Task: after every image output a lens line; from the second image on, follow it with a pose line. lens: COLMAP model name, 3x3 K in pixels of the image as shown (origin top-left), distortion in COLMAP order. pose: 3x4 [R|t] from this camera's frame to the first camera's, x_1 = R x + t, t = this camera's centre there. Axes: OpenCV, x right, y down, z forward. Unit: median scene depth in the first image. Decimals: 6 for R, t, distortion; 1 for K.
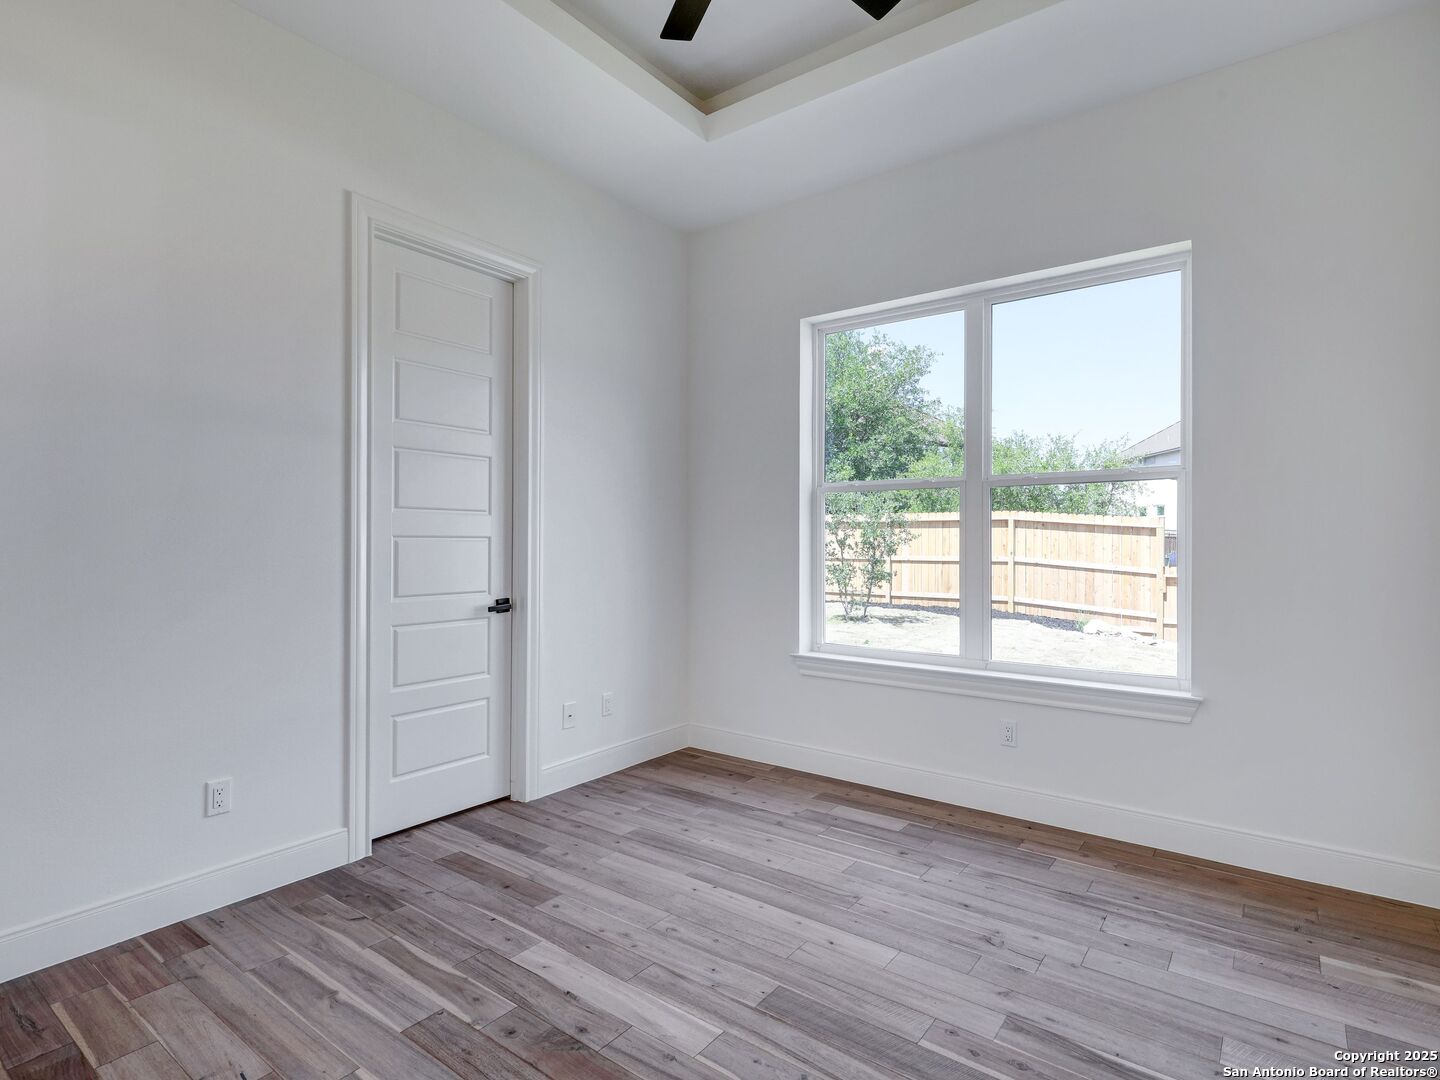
lens RADIAL K [[750.7, 0, 731.9], [0, 750.7, 539.6], [0, 0, 1]] dist [0.008281, 0.001079]
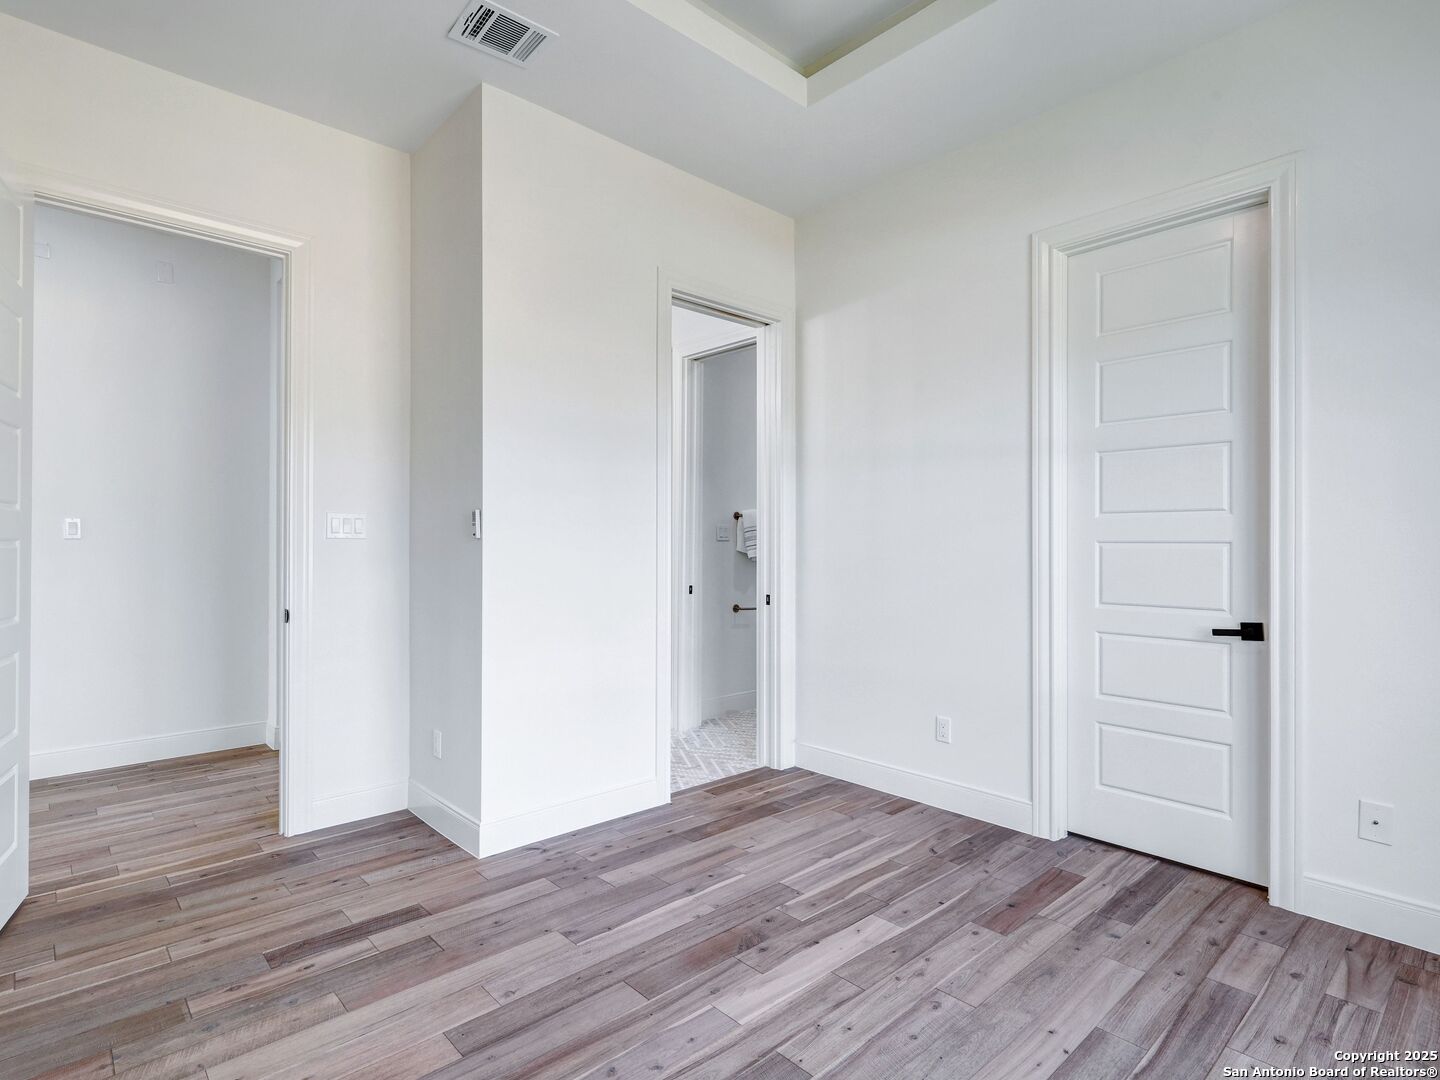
lens RADIAL K [[750.7, 0, 729.7], [0, 750.7, 542.8], [0, 0, 1]] dist [0.008281, 0.001079]
pose [[-0.176678, -0.004600, -0.984258, 0.703575], [-0.002538, 0.999988, -0.004218, 0.014355], [0.984265, 0.001753, -0.176688, 0.837177]]
